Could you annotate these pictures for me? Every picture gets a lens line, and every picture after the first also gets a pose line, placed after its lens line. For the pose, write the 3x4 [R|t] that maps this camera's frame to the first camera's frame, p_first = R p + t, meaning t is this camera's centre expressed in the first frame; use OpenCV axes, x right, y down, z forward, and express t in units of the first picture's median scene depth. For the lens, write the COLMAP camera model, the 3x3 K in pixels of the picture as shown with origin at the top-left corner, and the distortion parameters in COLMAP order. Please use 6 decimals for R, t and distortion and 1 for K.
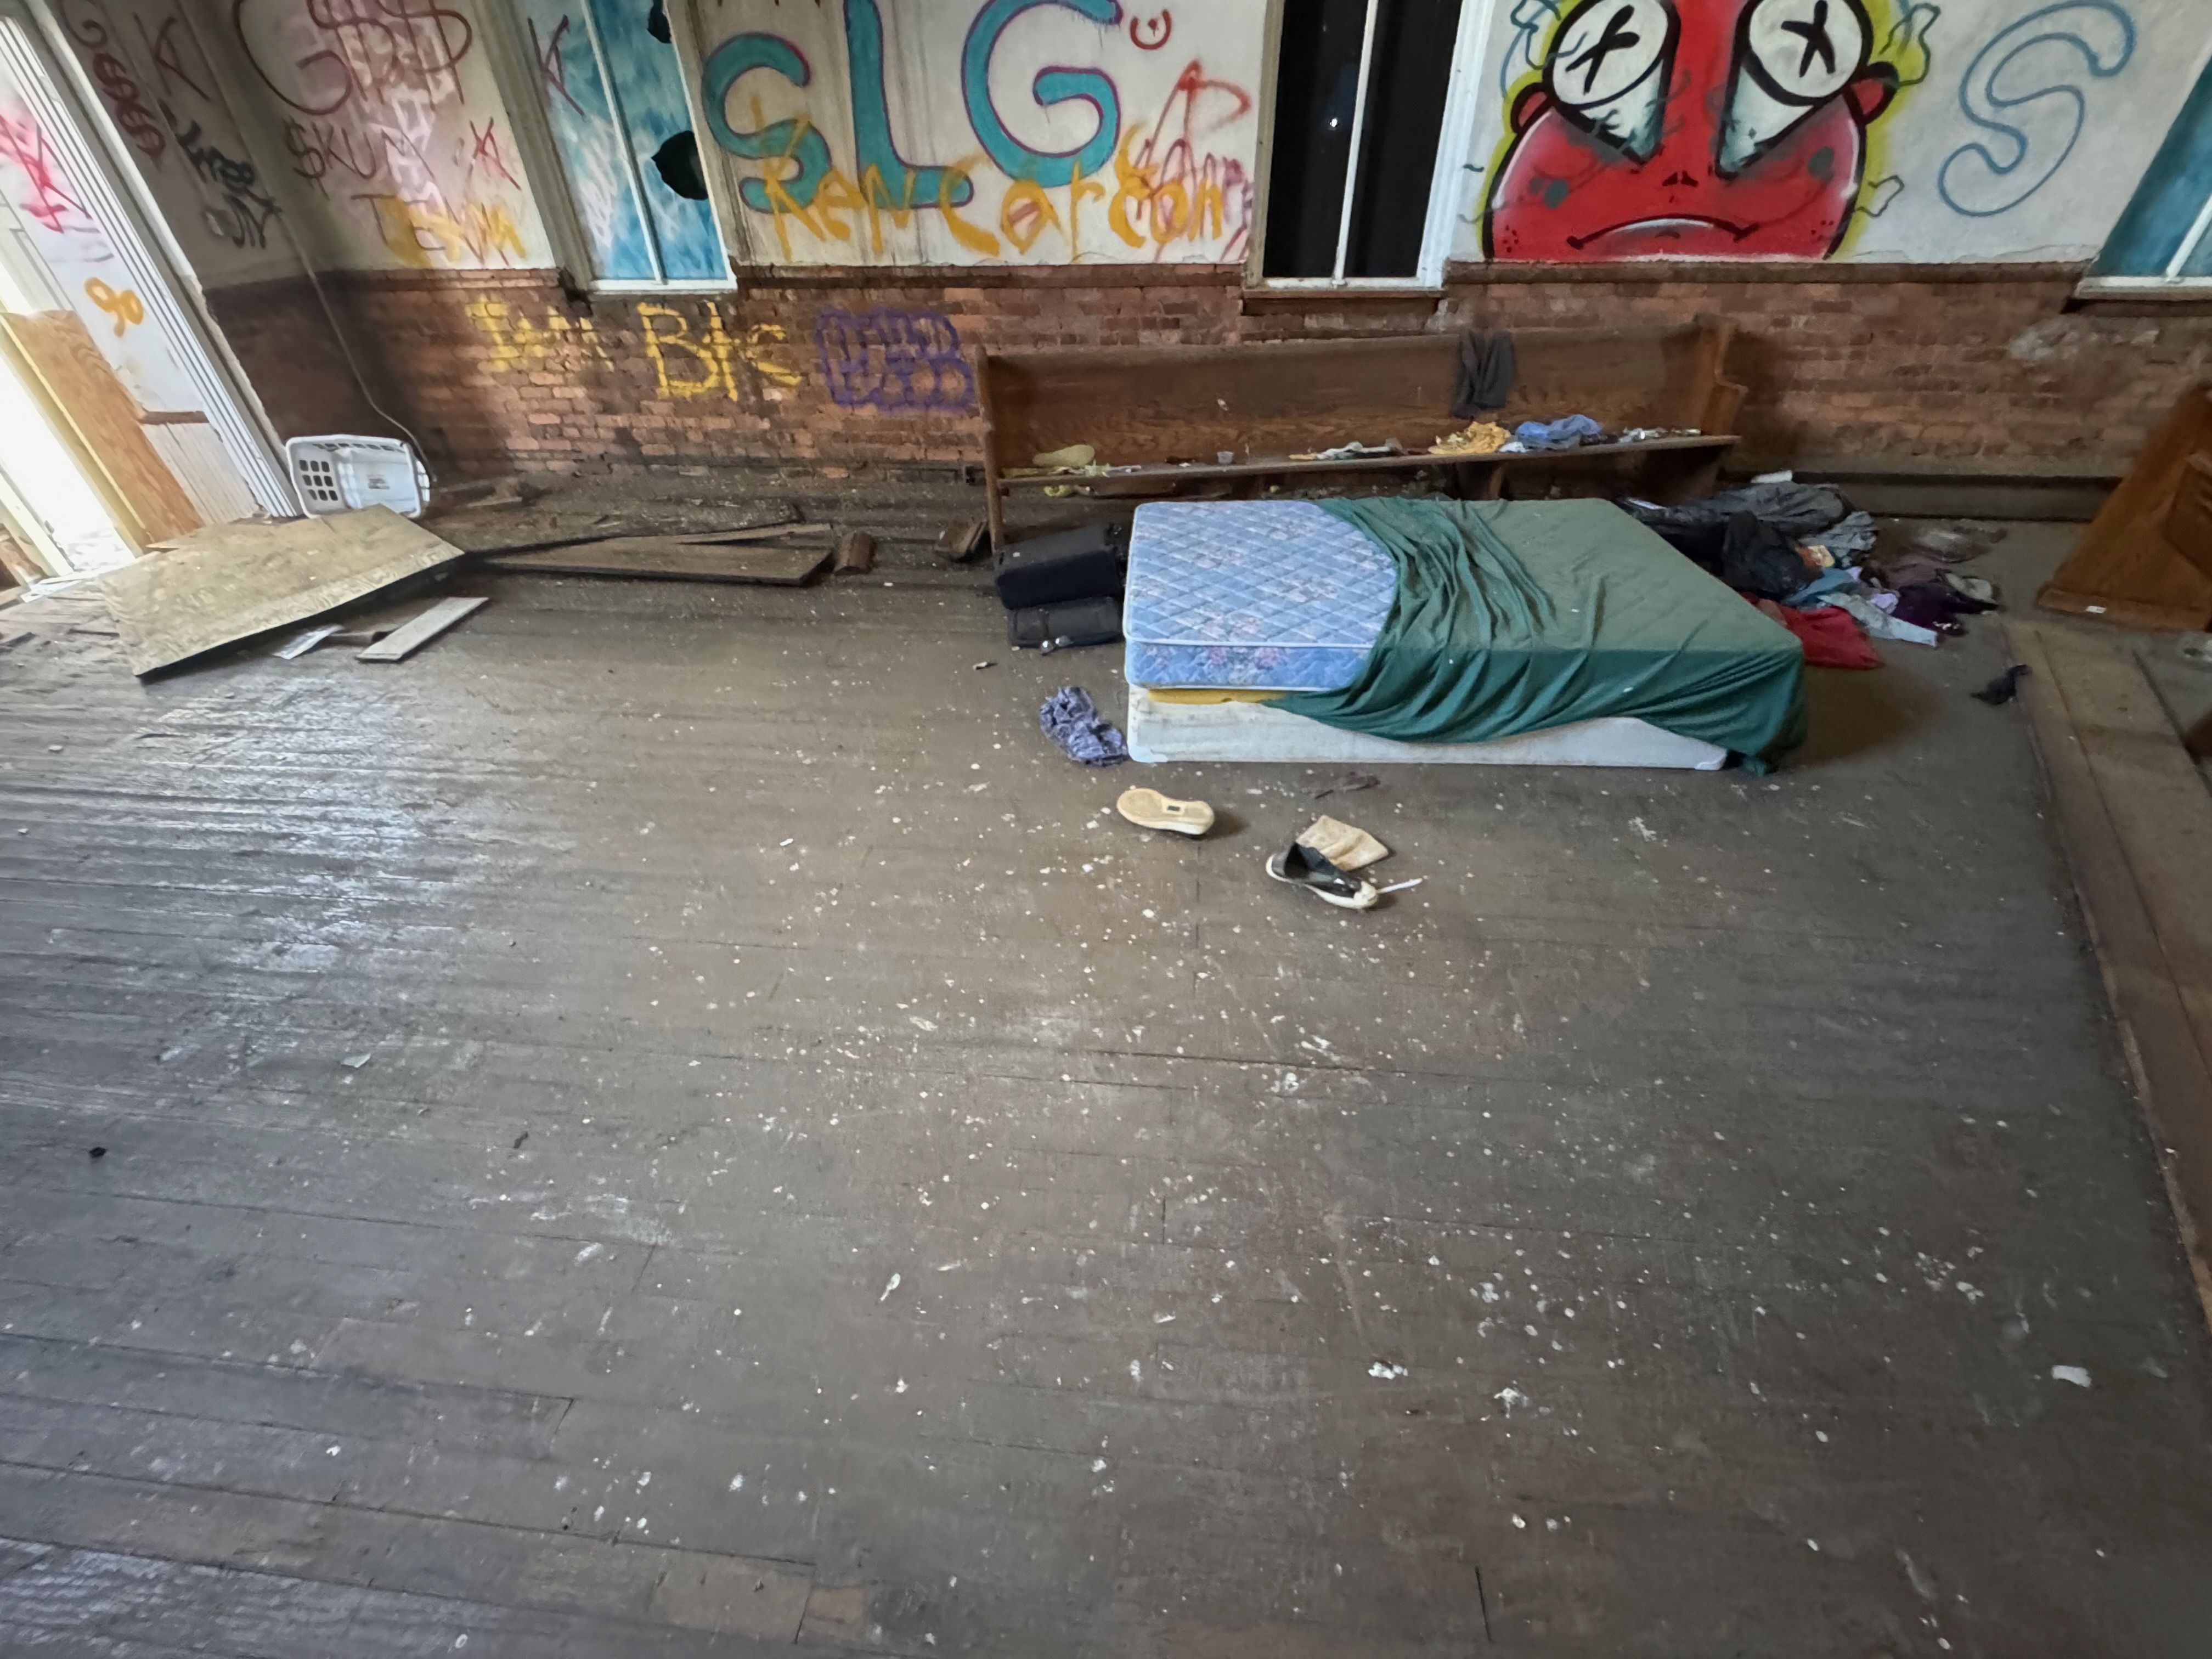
lens RADIAL K [[886.5, 0, 1107.2], [0, 886.5, 830.4], [0, 0, 1]] dist [-0.003835, -0.000105]
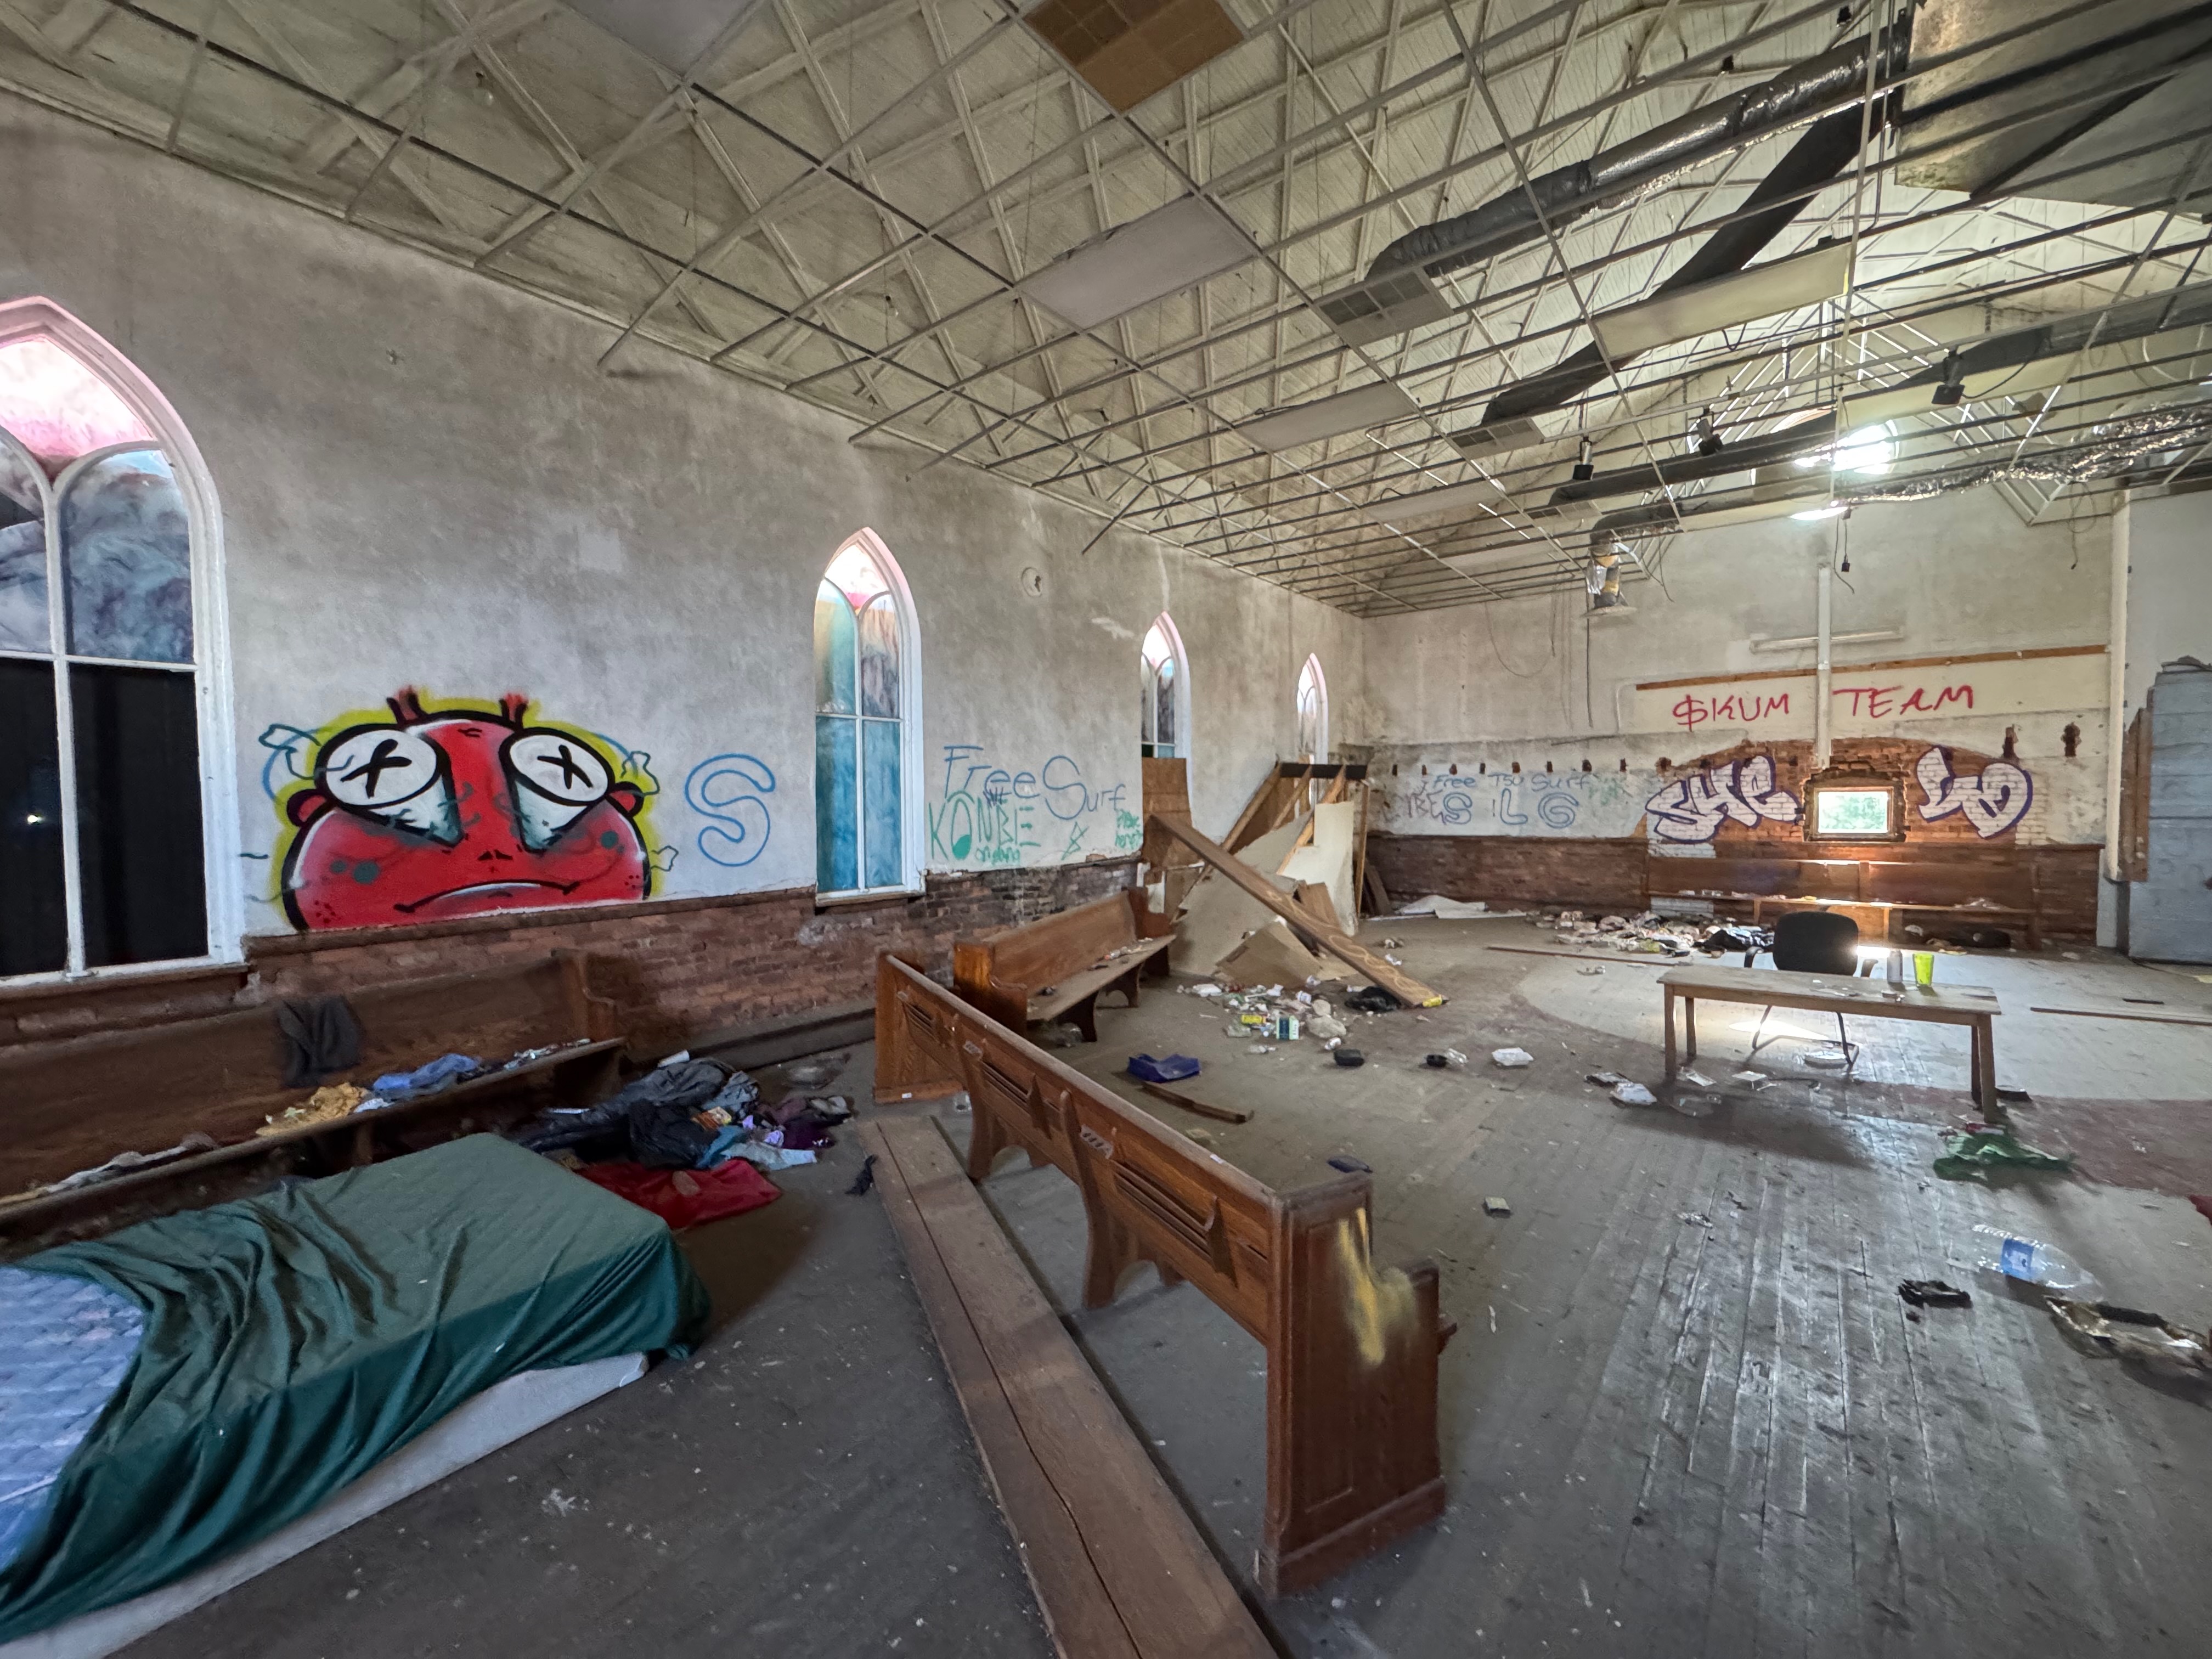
lens RADIAL K [[882.8, 0, 1106.6], [0, 882.8, 829.9], [0, 0, 1]] dist [-0.002618, 0.000019]
pose [[0.547073, -0.023179, 0.836764, 0.116872], [0.510023, 0.801878, -0.311238, 0.006942], [-0.663768, 0.597039, 0.450508, -0.074666]]
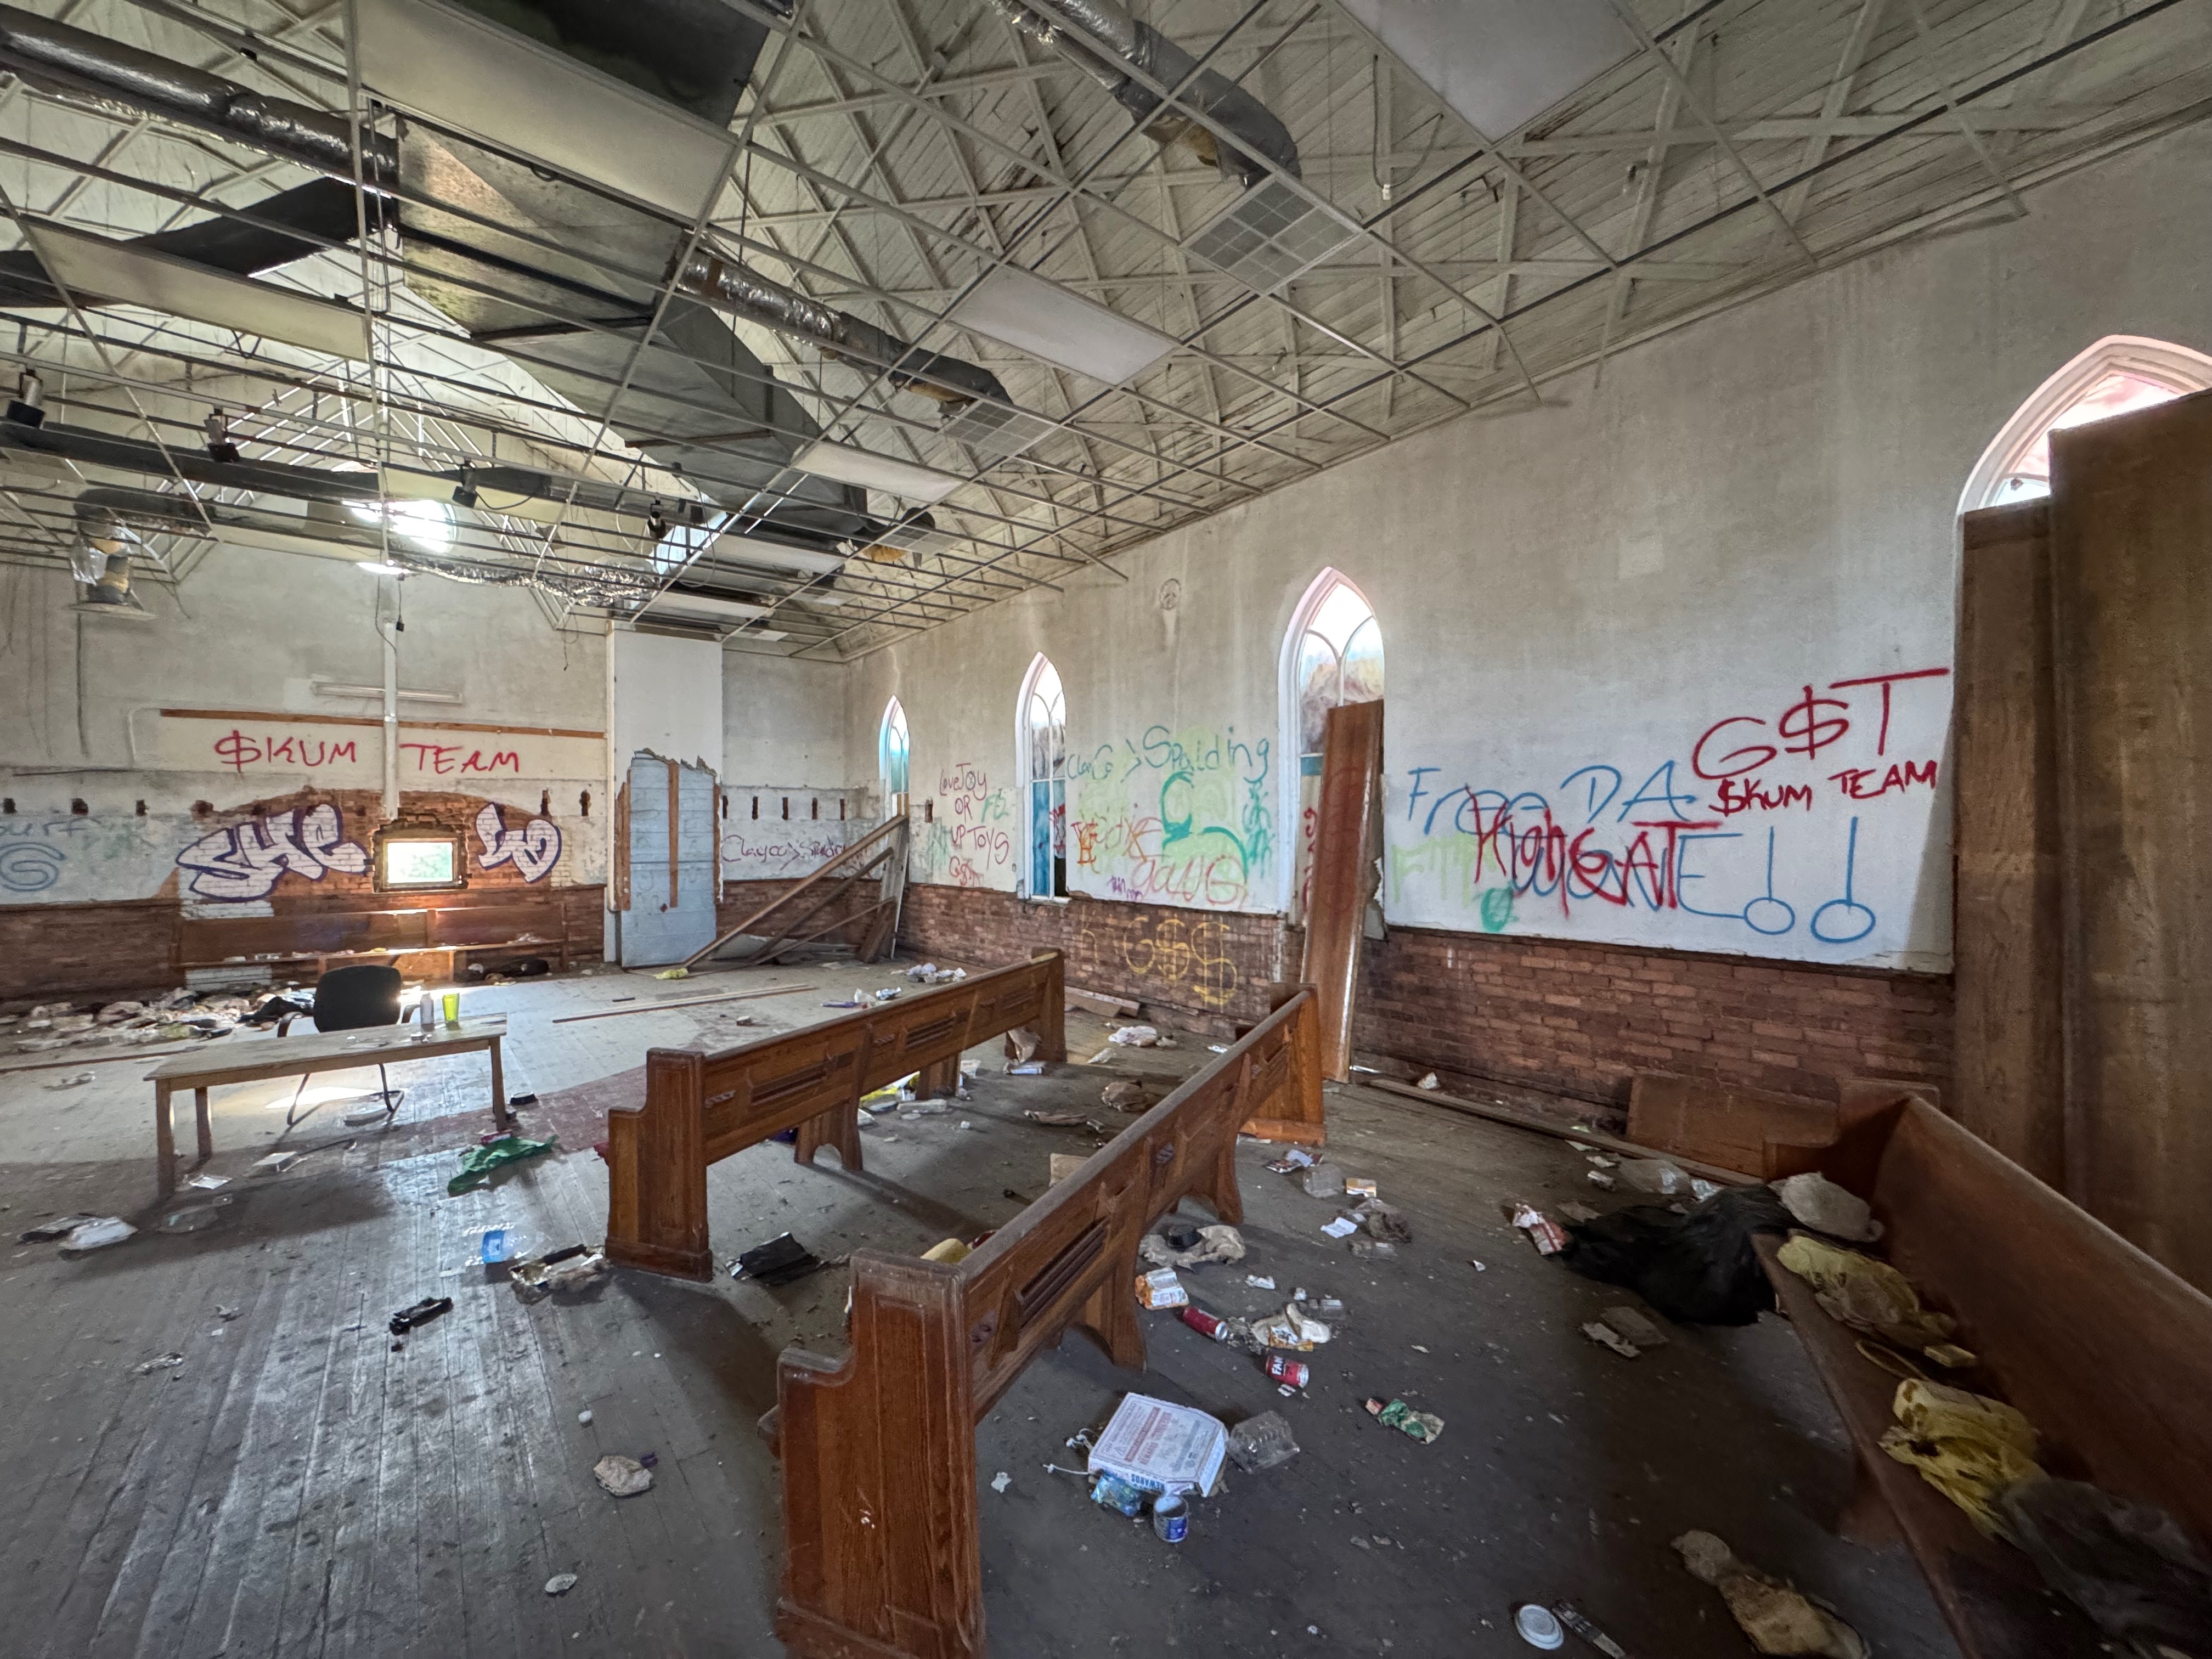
lens RADIAL K [[880.7, 0, 1104.4], [0, 880.7, 830.1], [0, 0, 1]] dist [-0.004096, 0.000410]
pose [[-0.686383, 0.020695, 0.726945, 0.096261], [0.450376, 0.796937, 0.402558, 0.052272], [-0.570999, 0.603708, -0.556325, -0.142973]]
